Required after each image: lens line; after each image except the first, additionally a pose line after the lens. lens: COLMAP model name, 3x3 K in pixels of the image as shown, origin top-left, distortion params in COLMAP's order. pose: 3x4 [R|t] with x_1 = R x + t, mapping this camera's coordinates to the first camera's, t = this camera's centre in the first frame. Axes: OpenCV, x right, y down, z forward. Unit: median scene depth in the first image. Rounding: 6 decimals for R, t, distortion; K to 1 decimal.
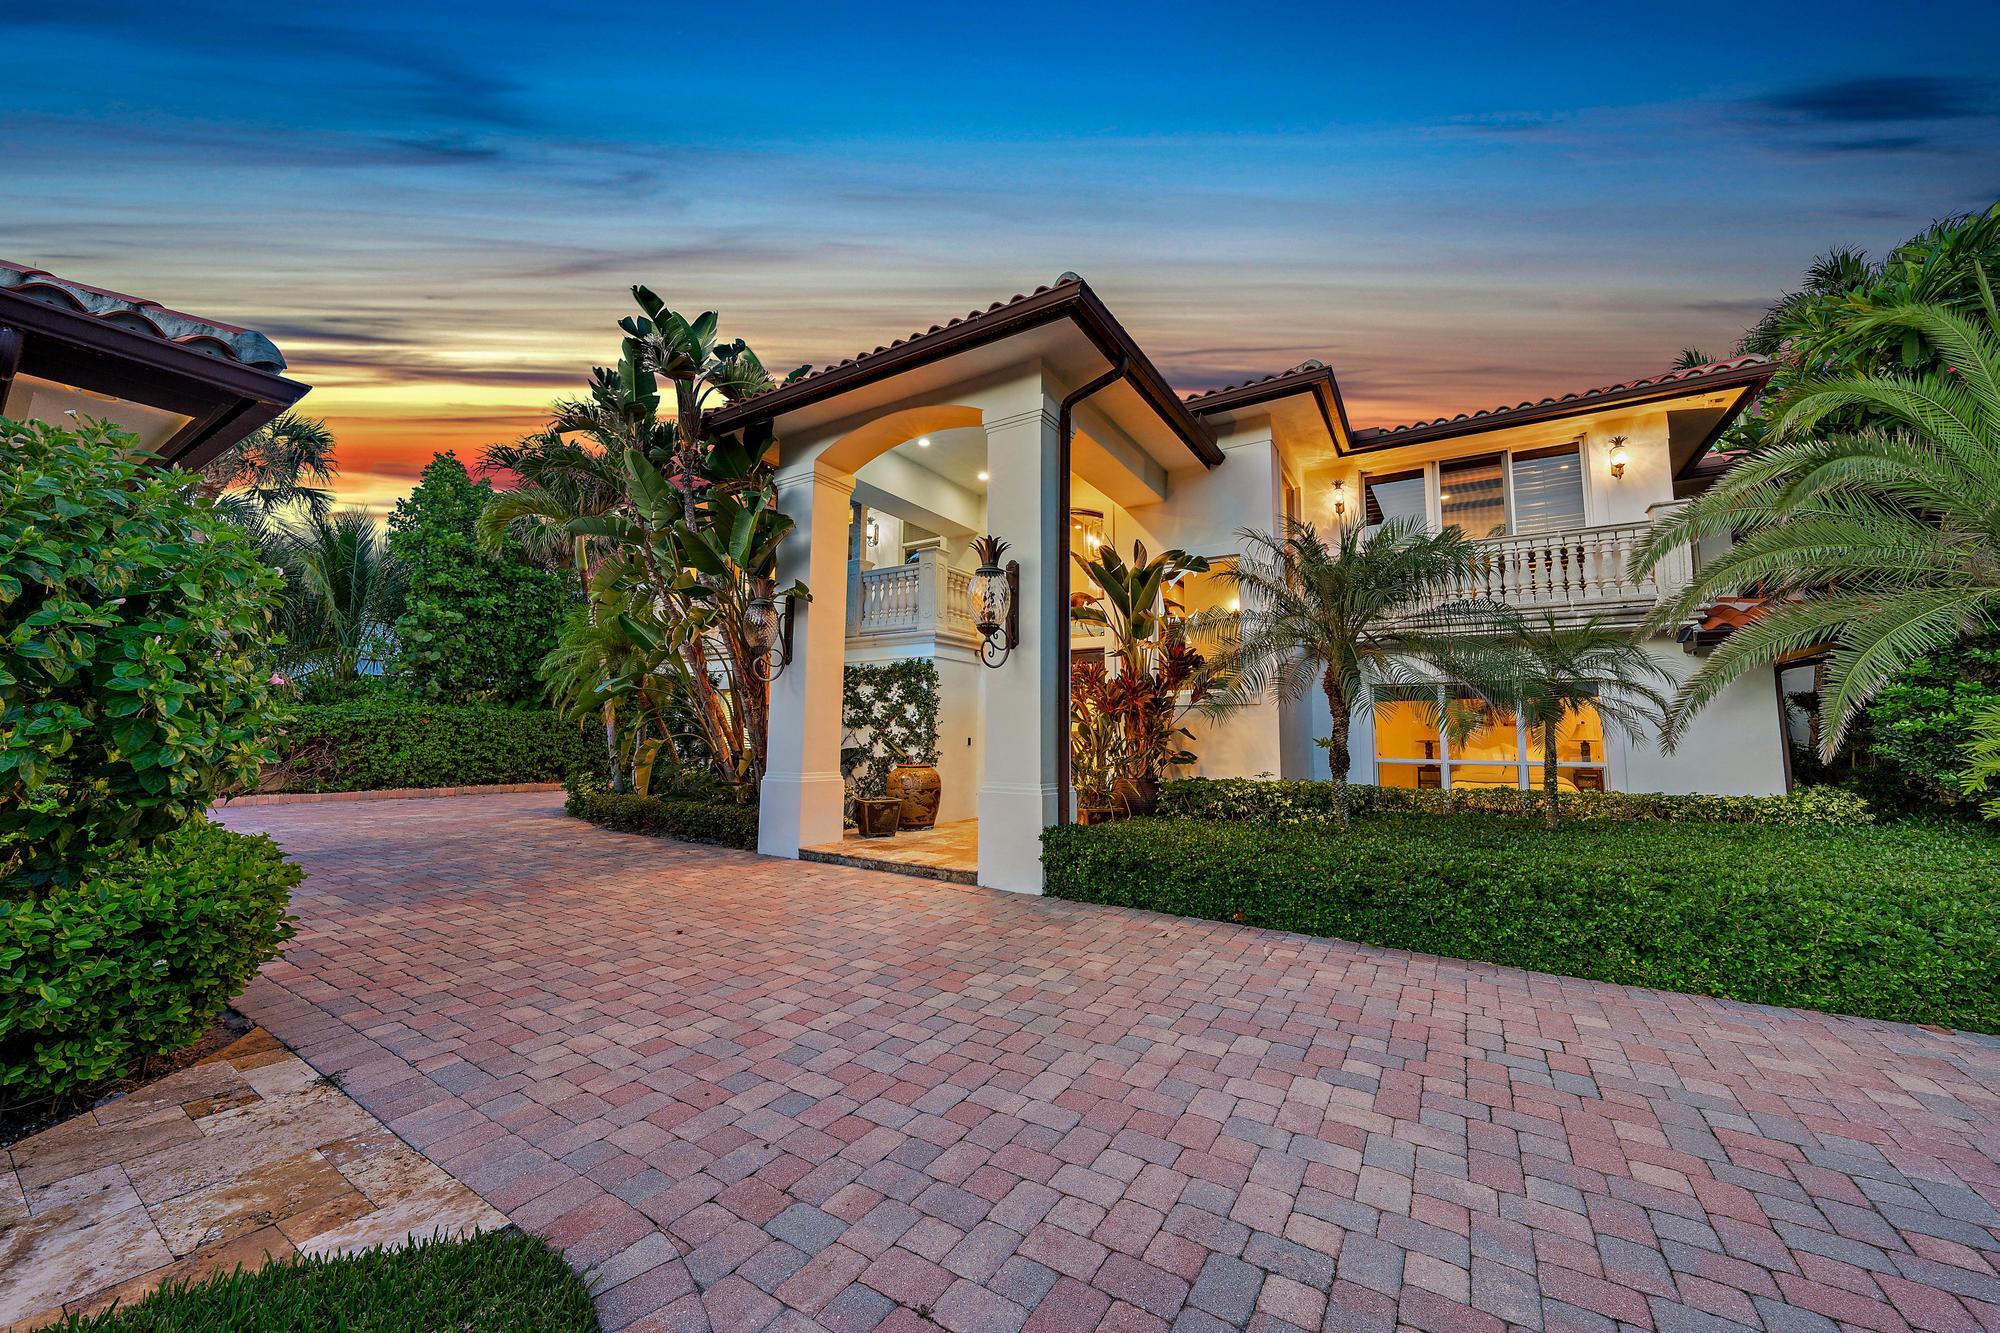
lens RADIAL K [[717.6, 0, 995.3], [0, 717.6, 659.1], [0, 0, 1]] dist [-0.000225, -0.000064]
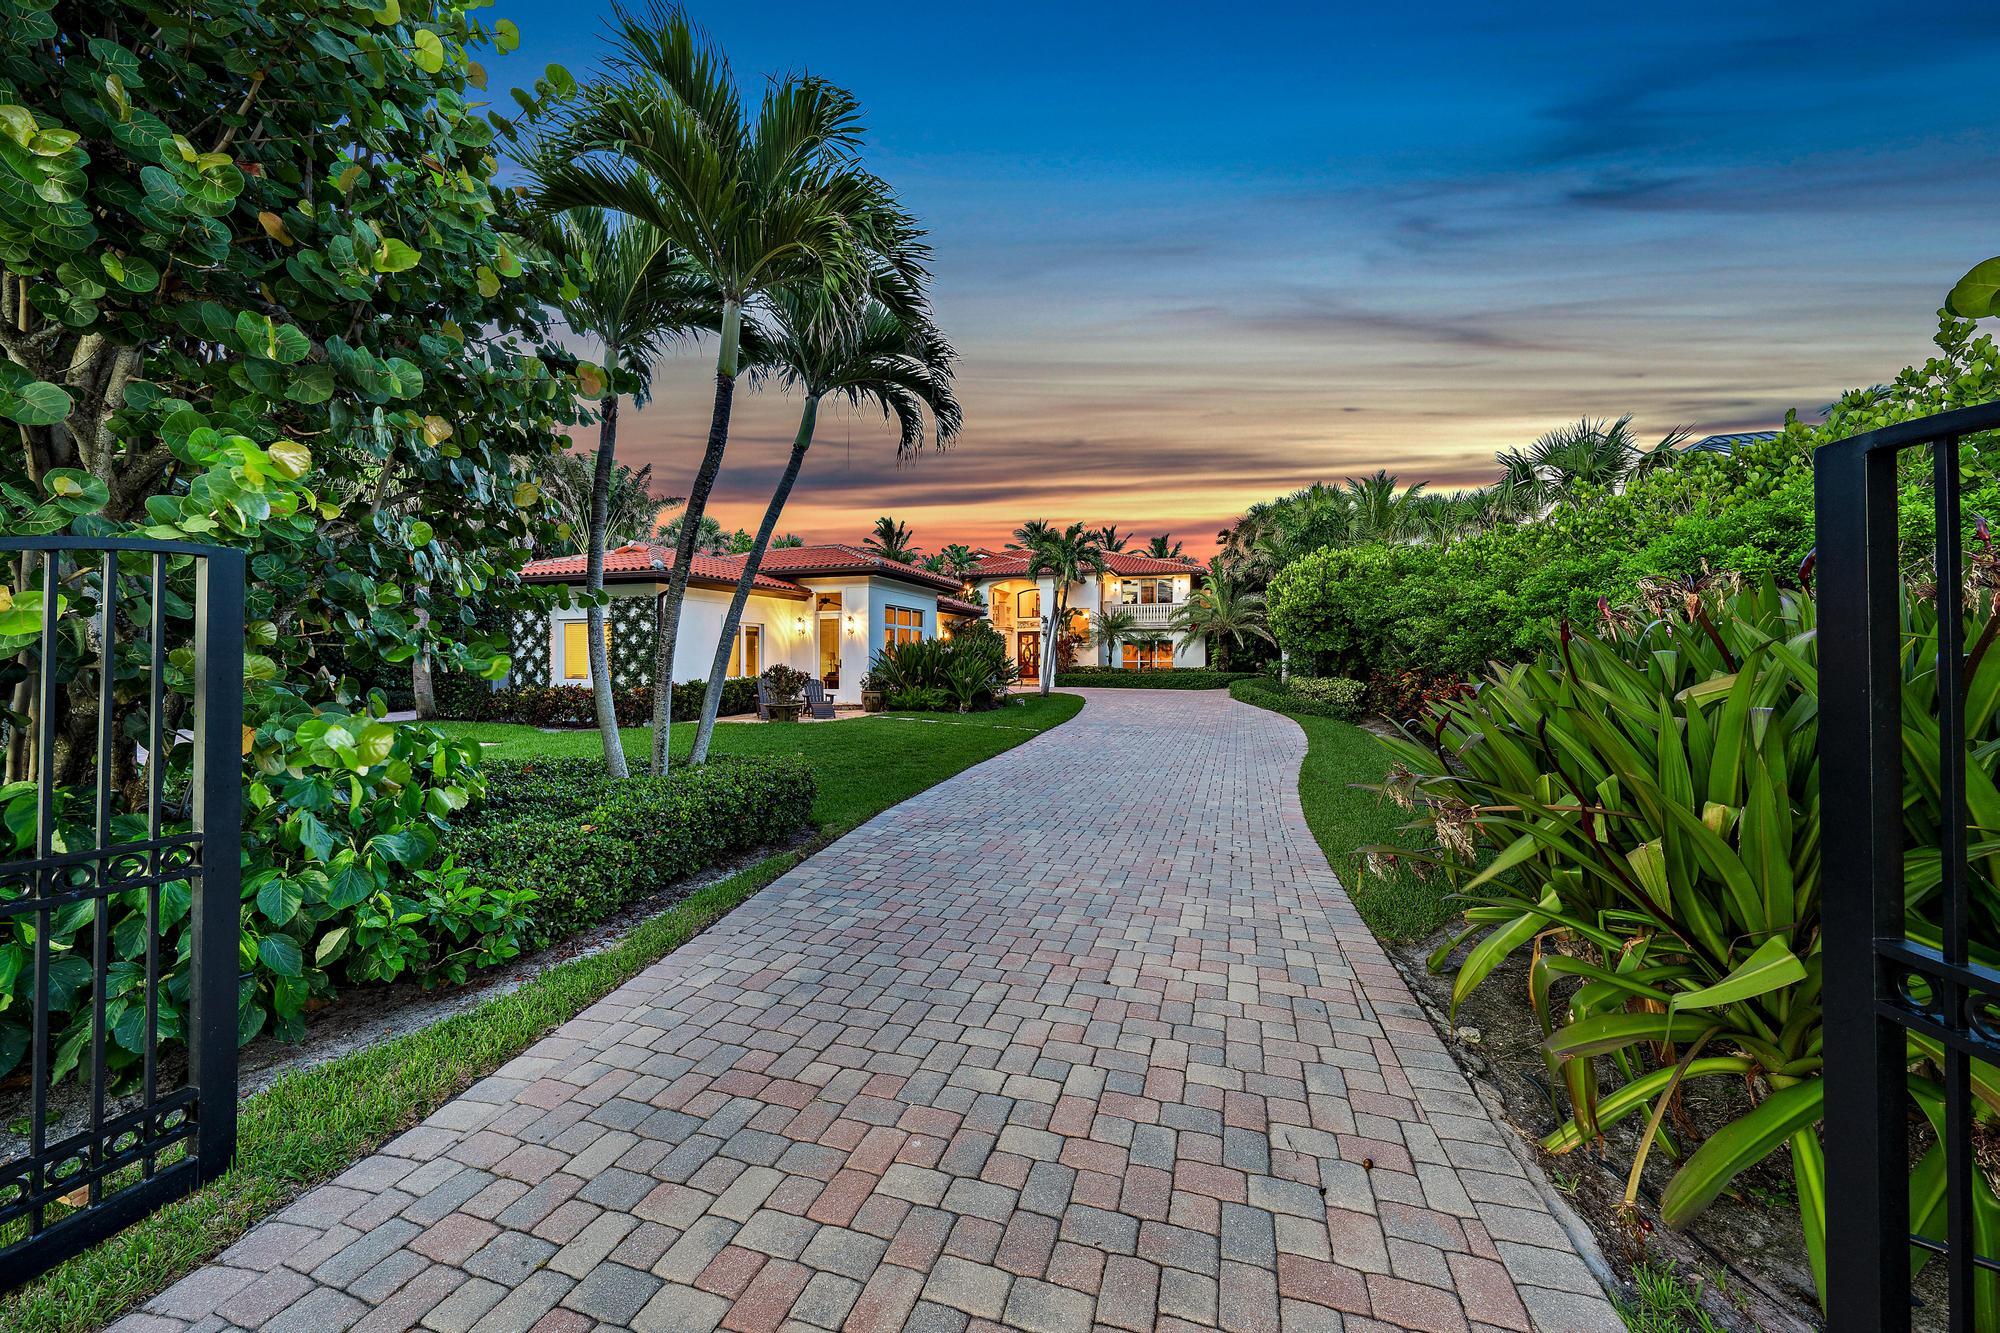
lens RADIAL K [[717.6, 0, 995.3], [0, 717.6, 659.1], [0, 0, 1]] dist [-0.000225, -0.000064]
pose [[0.969368, -0.011080, 0.245361, -1.123967], [-0.014893, 0.994492, 0.103745, -0.274813], [-0.245159, -0.104221, 0.963865, -2.677289]]
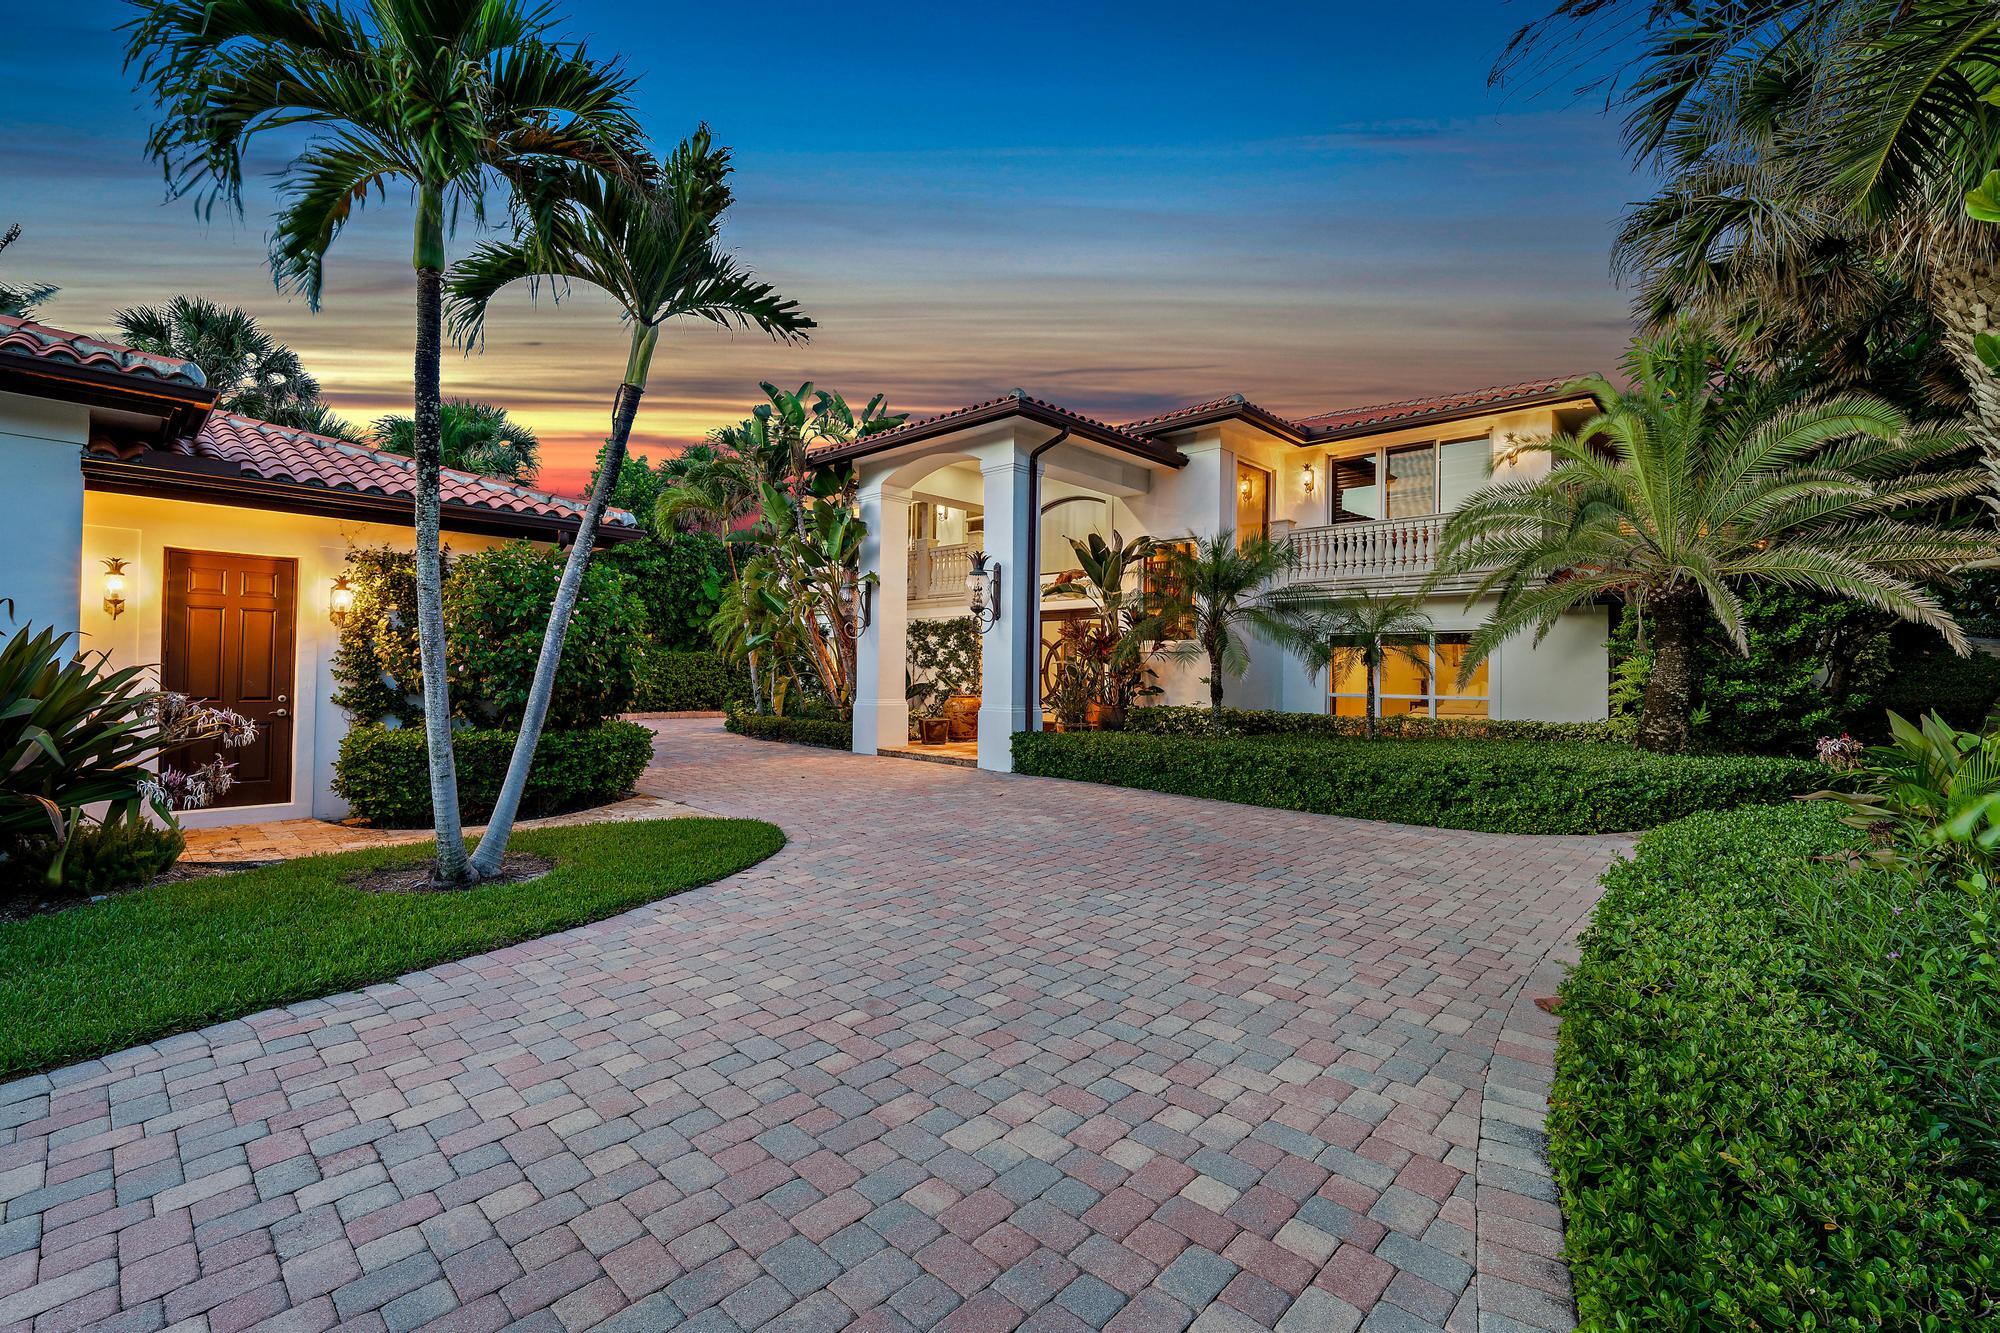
lens RADIAL K [[866.3, 0, 998.9], [0, 866.3, 655.7], [0, 0, 1]] dist [0.003313, -0.001087]
pose [[0.981153, -0.002303, -0.193221, 0.300207], [0.019617, 0.995950, 0.087739, -0.078699], [0.192237, -0.089875, 0.977224, -0.652557]]
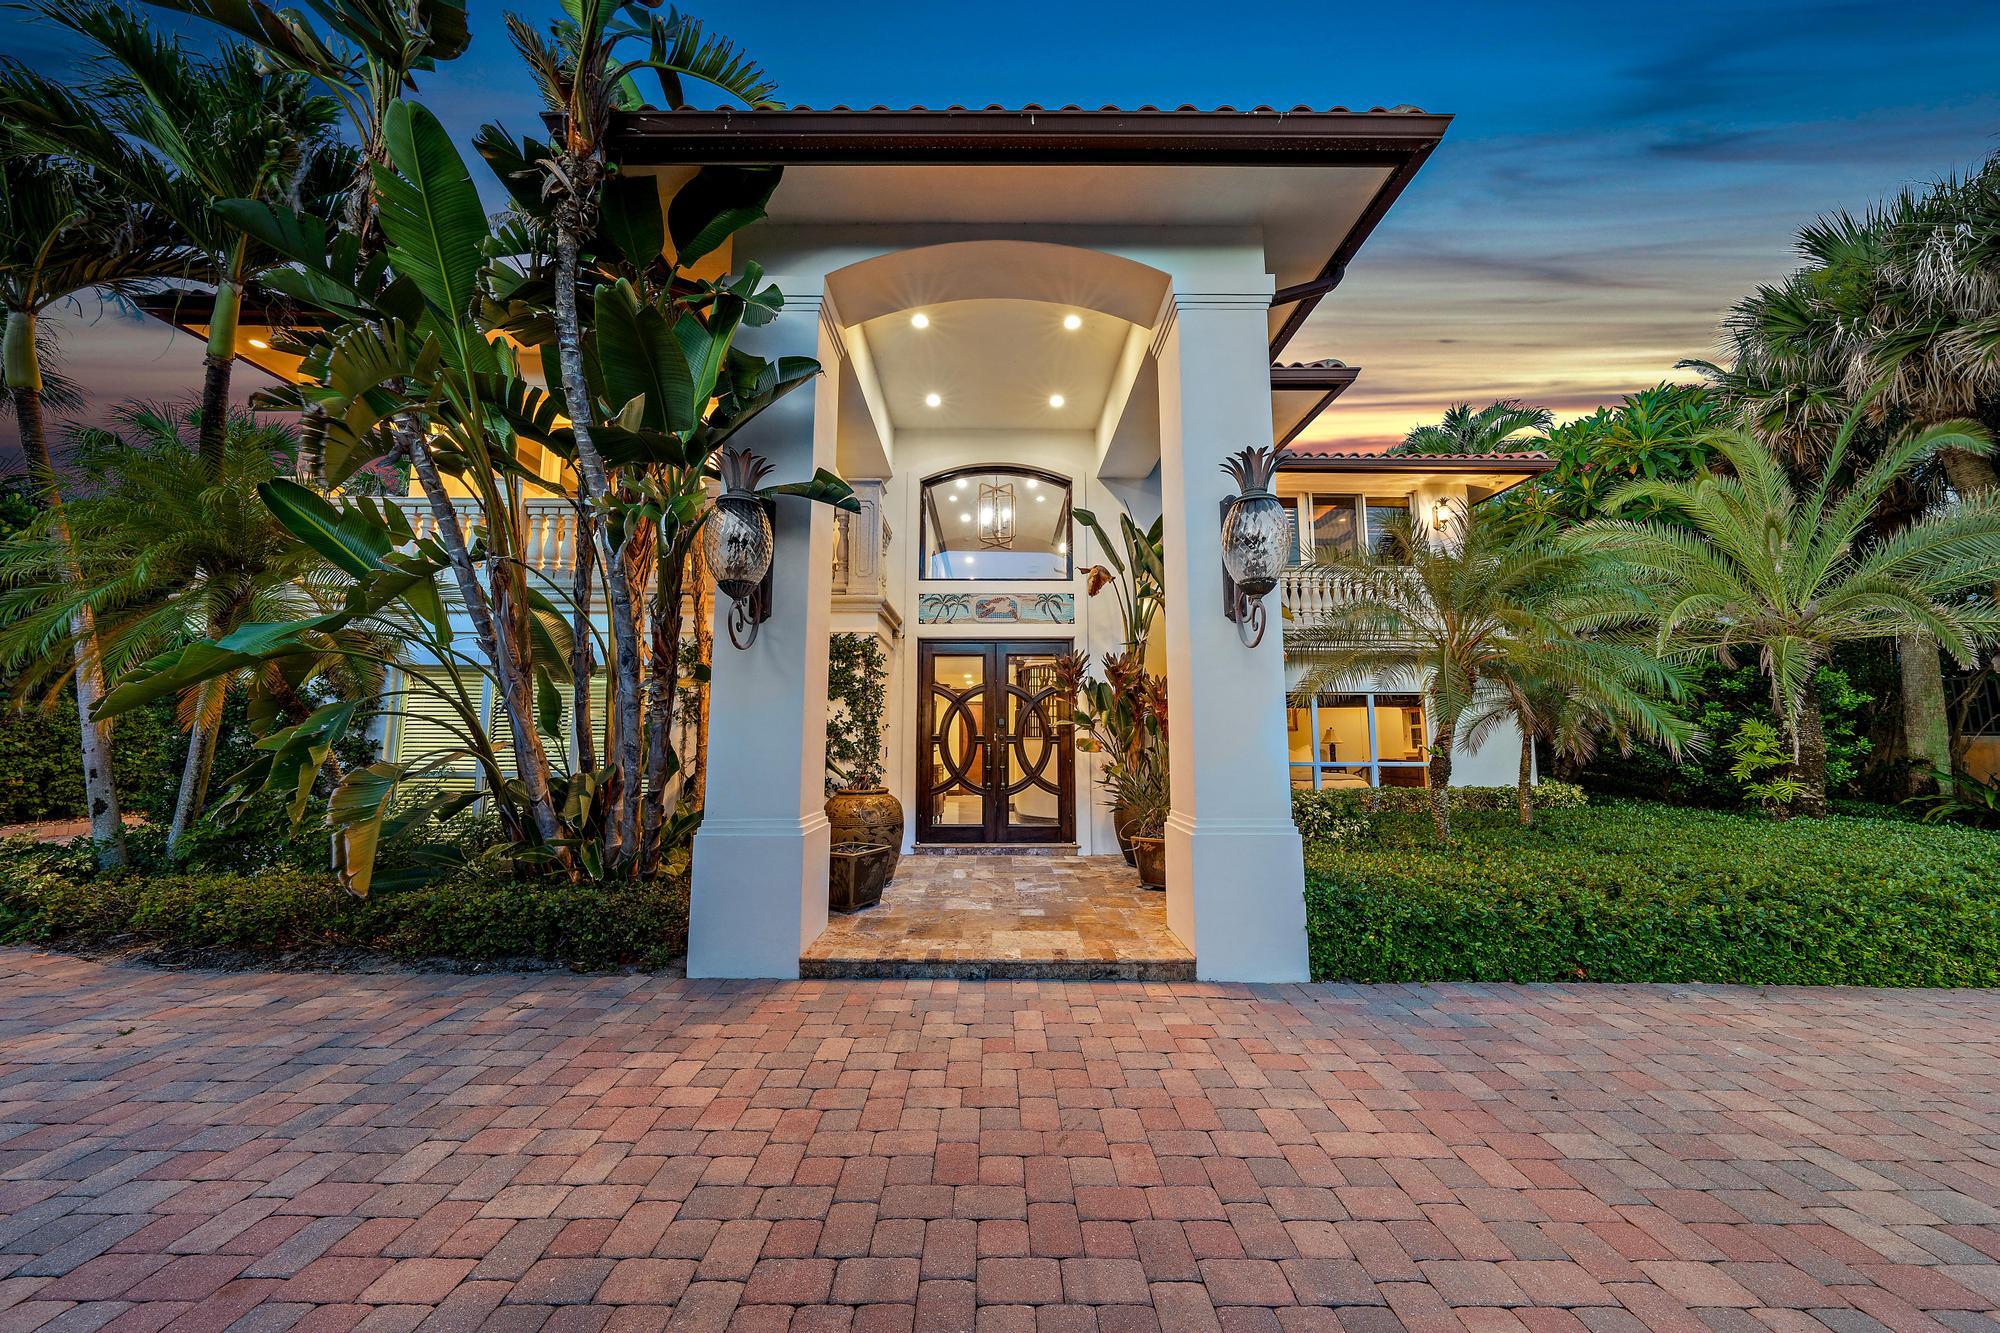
lens RADIAL K [[675.7, 0, 996.1], [0, 675.7, 657.6], [0, 0, 1]] dist [-0.002654, 0.000185]
pose [[0.841354, 0.059442, 0.537206, -0.390873], [-0.053205, 0.998215, -0.027125, 0.037493], [-0.537860, -0.005761, 0.843015, 0.438417]]
